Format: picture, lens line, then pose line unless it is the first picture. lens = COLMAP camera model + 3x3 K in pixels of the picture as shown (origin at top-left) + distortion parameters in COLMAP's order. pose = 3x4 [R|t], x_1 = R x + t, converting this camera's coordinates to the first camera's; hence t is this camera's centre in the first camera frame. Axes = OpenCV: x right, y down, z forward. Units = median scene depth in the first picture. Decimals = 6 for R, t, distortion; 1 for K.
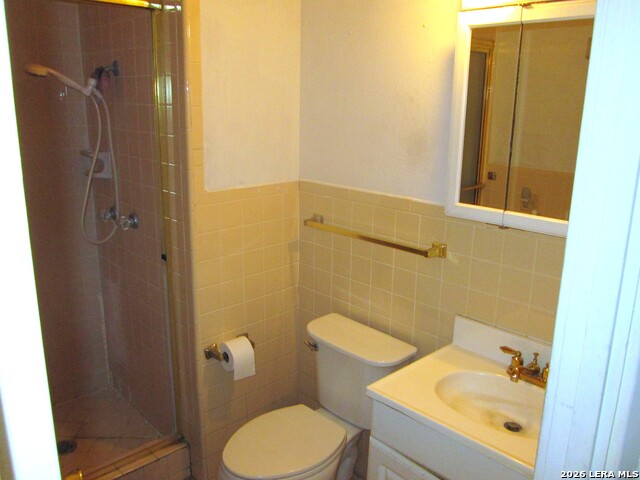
lens RADIAL K [[568.8, 0, 318.0], [0, 568.8, 241.6], [0, 0, 1]] dist [-0.051977, 0.020634]
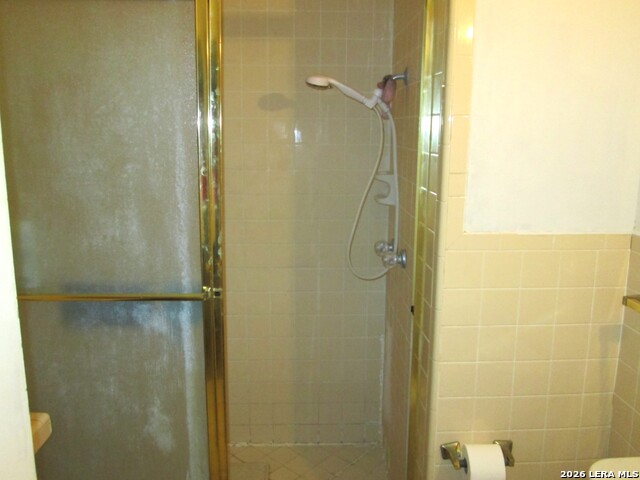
lens RADIAL K [[568.8, 0, 321.6], [0, 568.8, 236.2], [0, 0, 1]] dist [-0.051977, 0.020634]
pose [[0.728953, 0.117840, -0.674345, 0.148479], [-0.168969, 0.985566, -0.010427, -0.041887], [0.663383, 0.121545, 0.738343, 0.322518]]
